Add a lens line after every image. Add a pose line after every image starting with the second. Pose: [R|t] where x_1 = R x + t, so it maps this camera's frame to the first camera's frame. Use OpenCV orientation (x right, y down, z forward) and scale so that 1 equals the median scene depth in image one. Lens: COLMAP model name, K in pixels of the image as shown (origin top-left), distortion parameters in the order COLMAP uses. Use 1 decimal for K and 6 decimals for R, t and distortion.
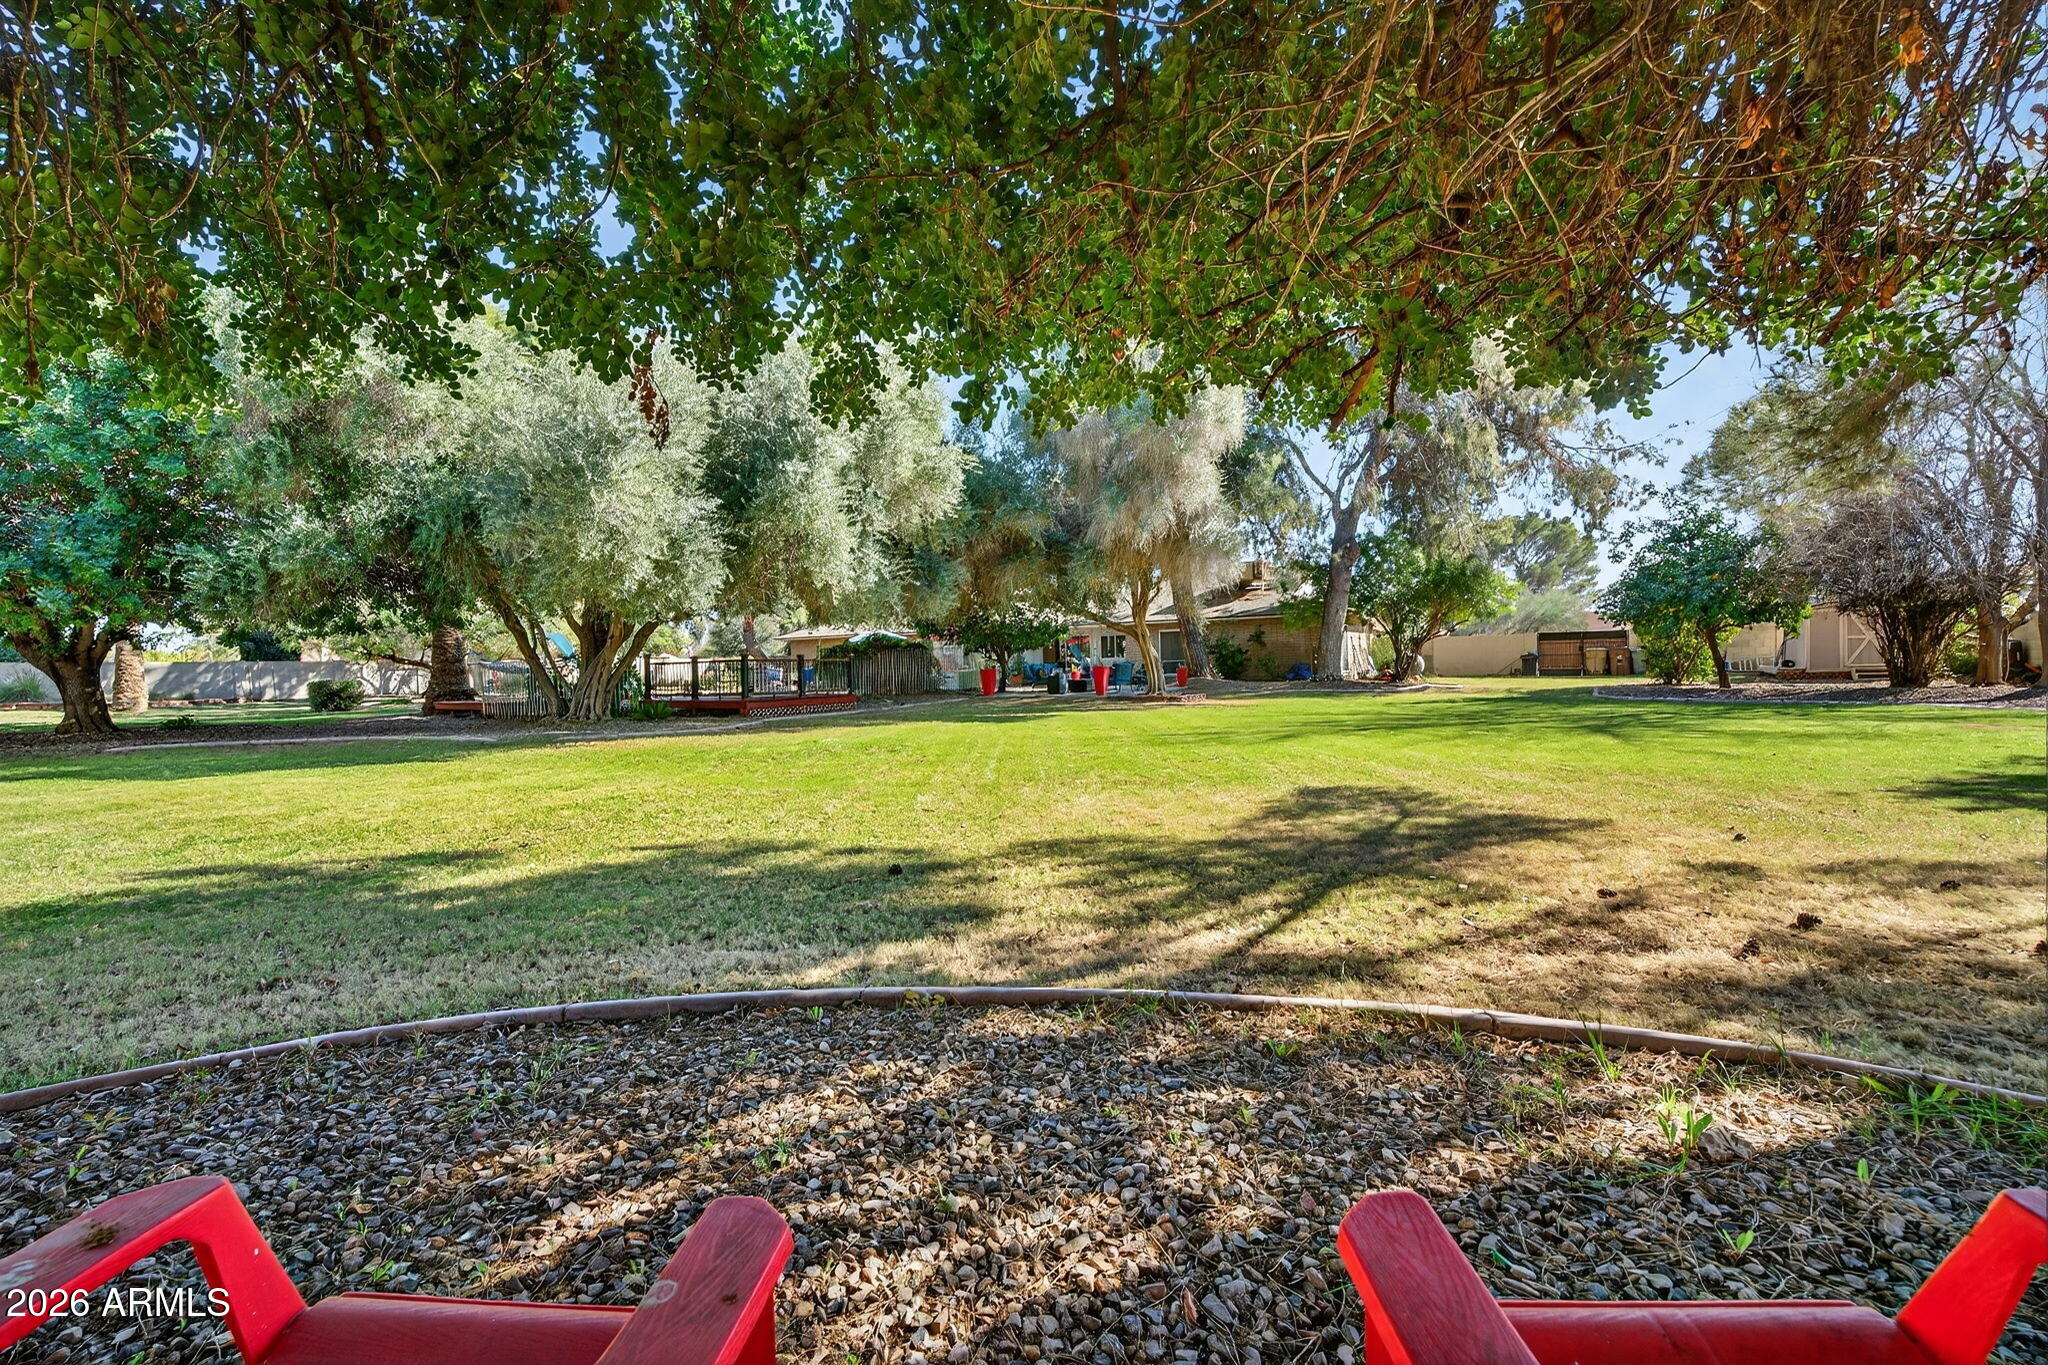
lens RADIAL K [[915.9, 0, 1021.5], [0, 915.9, 688.3], [0, 0, 1]] dist [-0.010818, 0.000609]
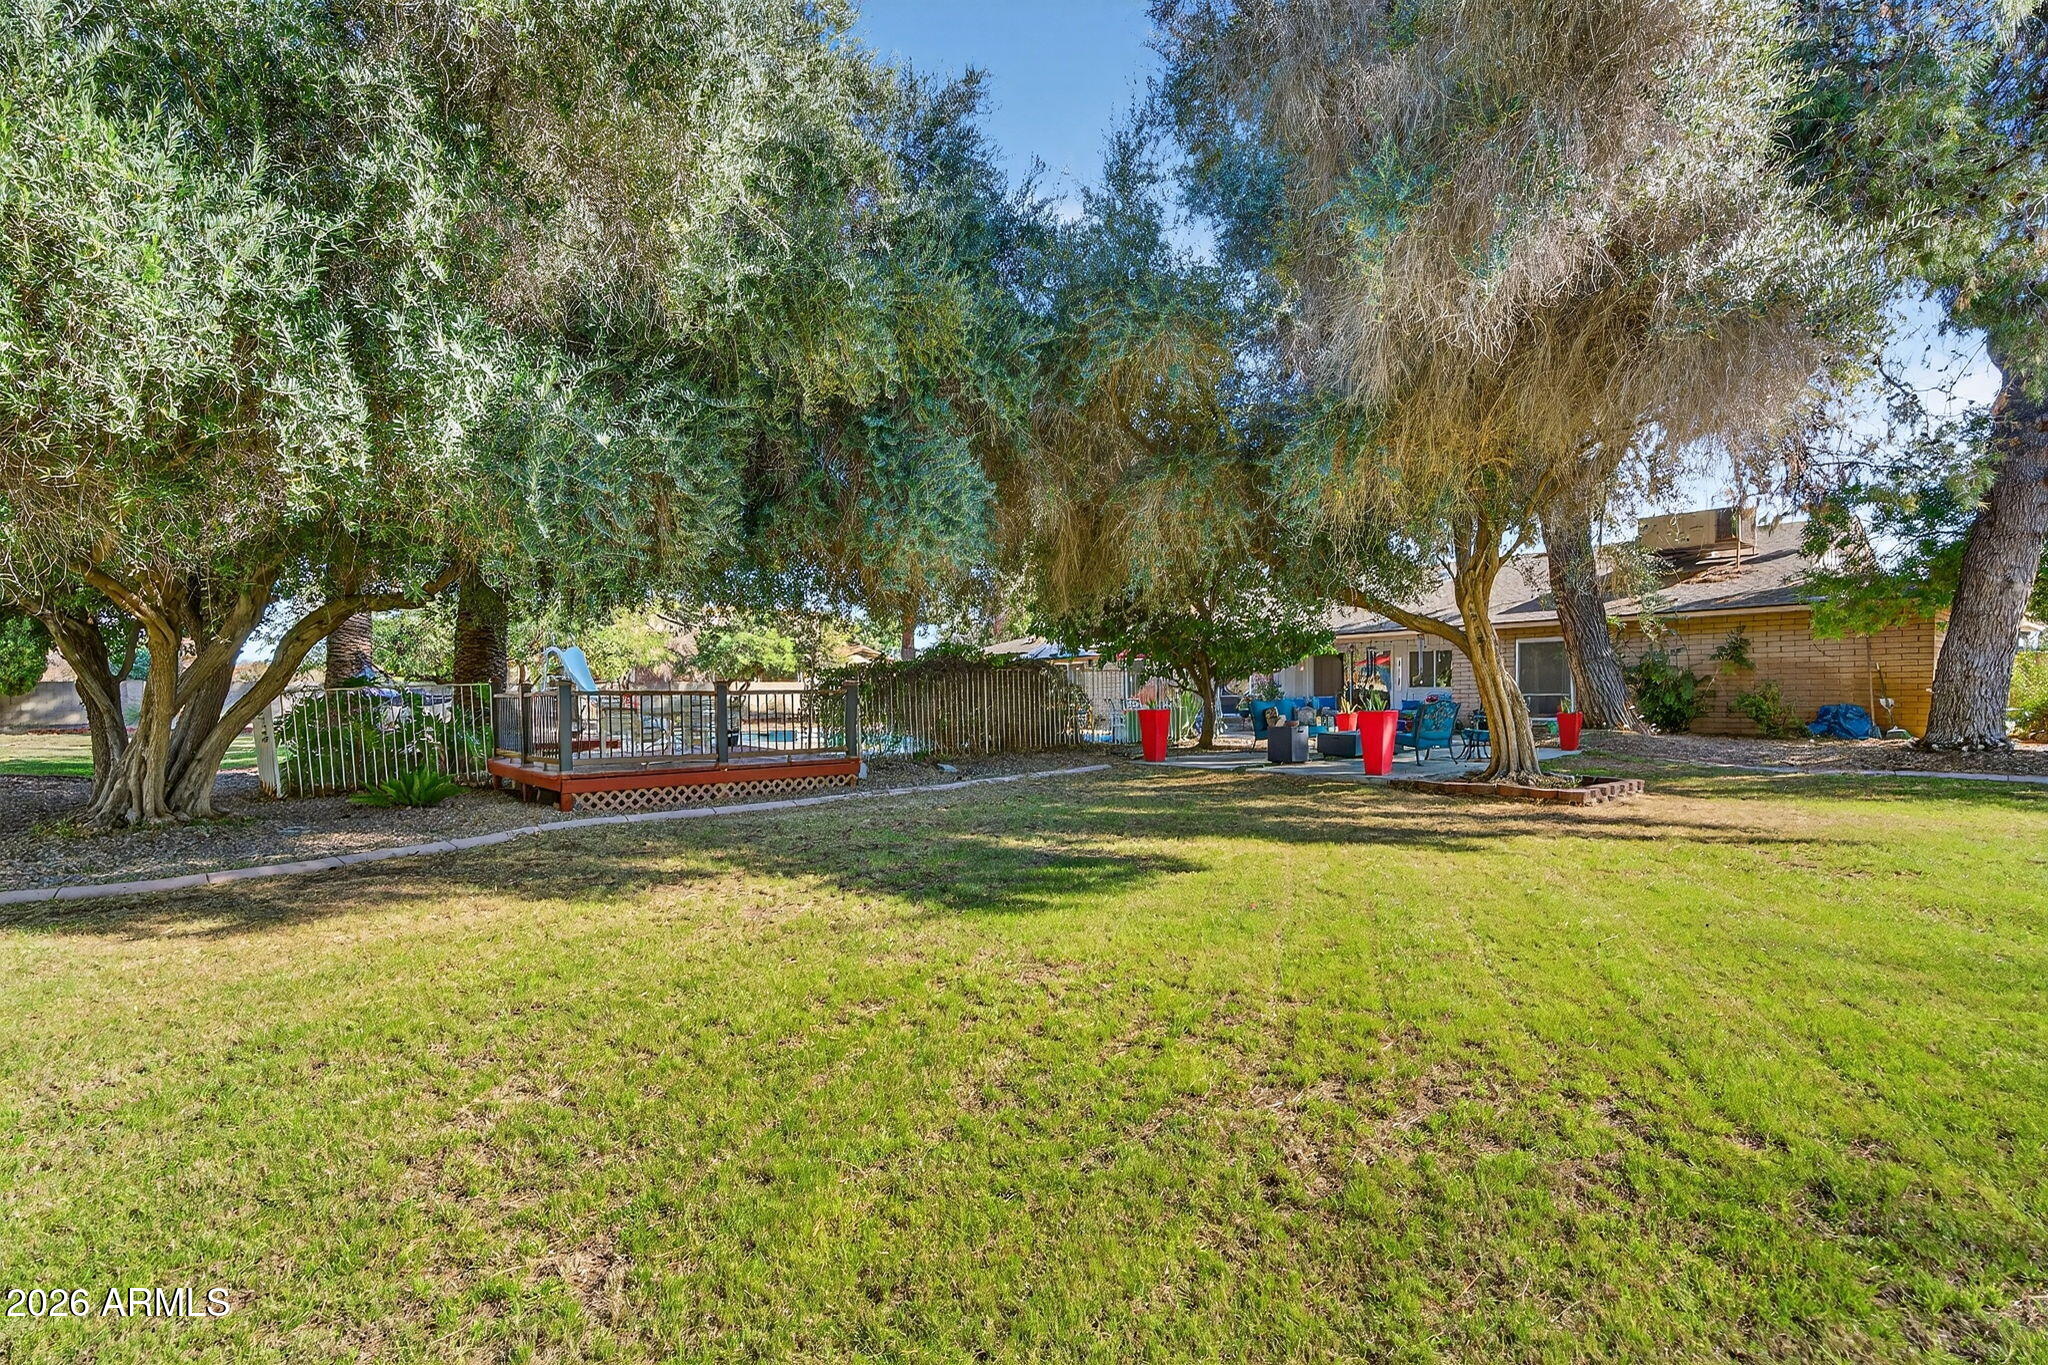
lens RADIAL K [[915.9, 0, 1021.5], [0, 915.9, 688.3], [0, 0, 1]] dist [-0.010818, 0.000609]
pose [[0.943838, 0.012657, -0.330166, 0.061162], [-0.019984, 0.999623, -0.018807, -0.020955], [0.329803, 0.024348, 0.943736, 0.457233]]
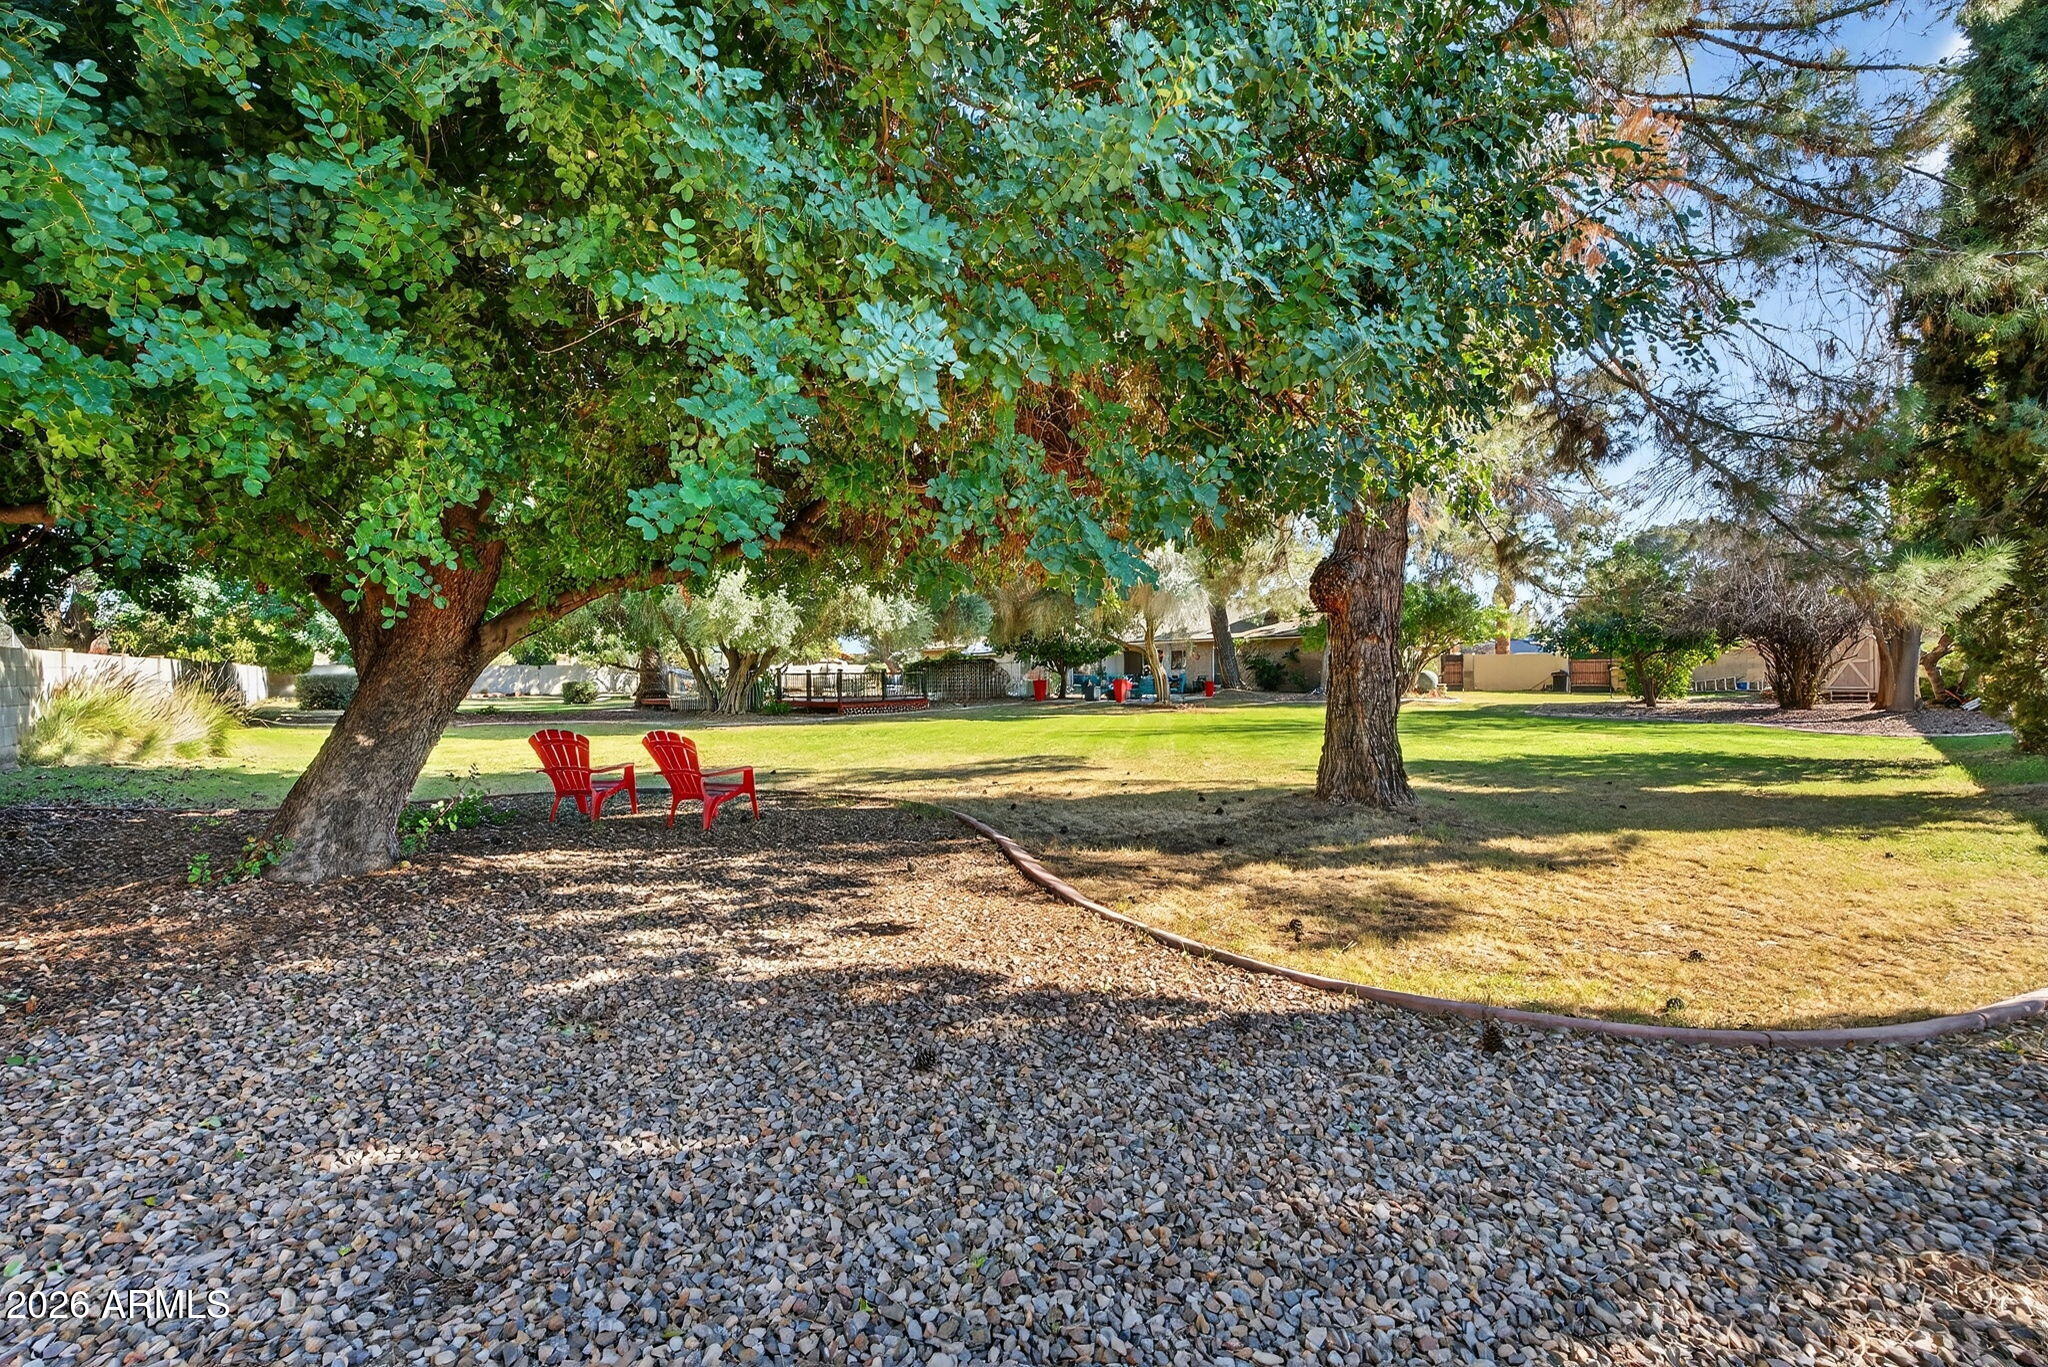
lens RADIAL K [[915.9, 0, 1021.5], [0, 915.9, 689.3], [0, 0, 1]] dist [-0.010818, 0.000609]
pose [[0.981579, 0.014955, -0.190470, 0.169801], [-0.016020, 0.999863, -0.004055, -0.002899], [0.190383, 0.007031, 0.981685, -0.233588]]
